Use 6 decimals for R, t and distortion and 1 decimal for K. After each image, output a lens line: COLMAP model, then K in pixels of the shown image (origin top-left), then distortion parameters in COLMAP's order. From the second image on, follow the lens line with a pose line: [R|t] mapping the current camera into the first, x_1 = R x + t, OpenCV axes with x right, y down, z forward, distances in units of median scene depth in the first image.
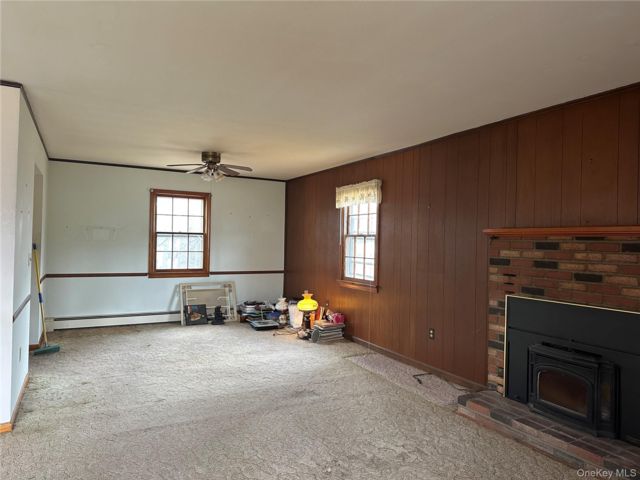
lens RADIAL K [[443.6, 0, 320.0], [0, 443.6, 240.0], [0, 0, 1]] dist [0.008620, -0.001897]
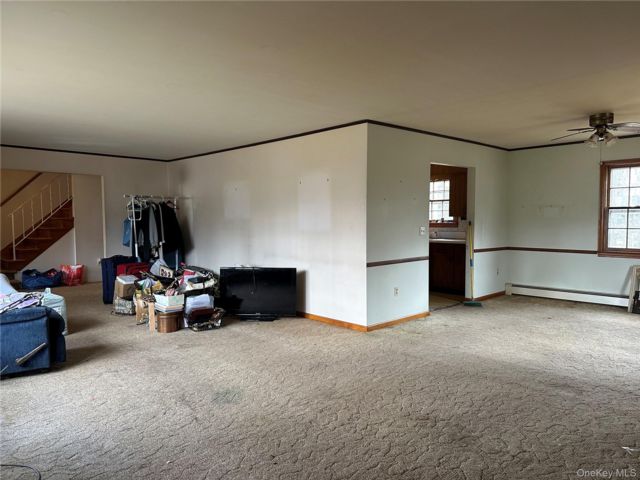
lens RADIAL K [[443.6, 0, 320.0], [0, 443.6, 240.0], [0, 0, 1]] dist [0.008620, -0.001897]
pose [[0.279370, 0.028286, -0.959767, 0.373727], [0.008134, 0.999460, 0.031824, 0.016219], [0.960149, -0.016698, 0.278989, 0.174632]]
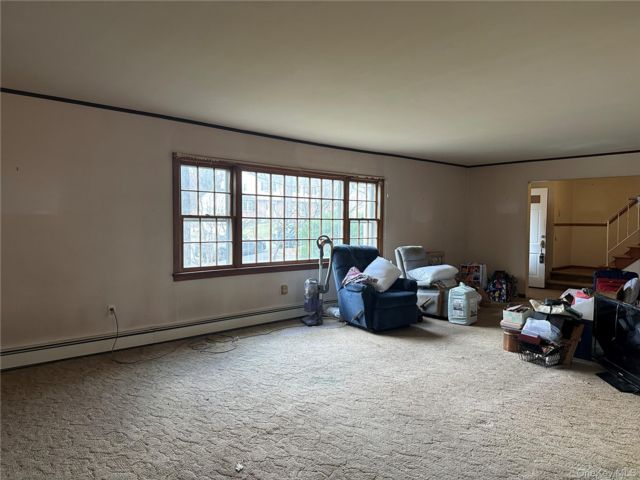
lens RADIAL K [[443.6, 0, 320.0], [0, 443.6, 240.0], [0, 0, 1]] dist [0.008620, -0.001897]
pose [[-0.967549, -0.019865, -0.251900, 0.033133], [-0.030231, 0.998845, 0.037345, 0.009189], [0.250867, 0.043749, -0.967033, 0.717380]]
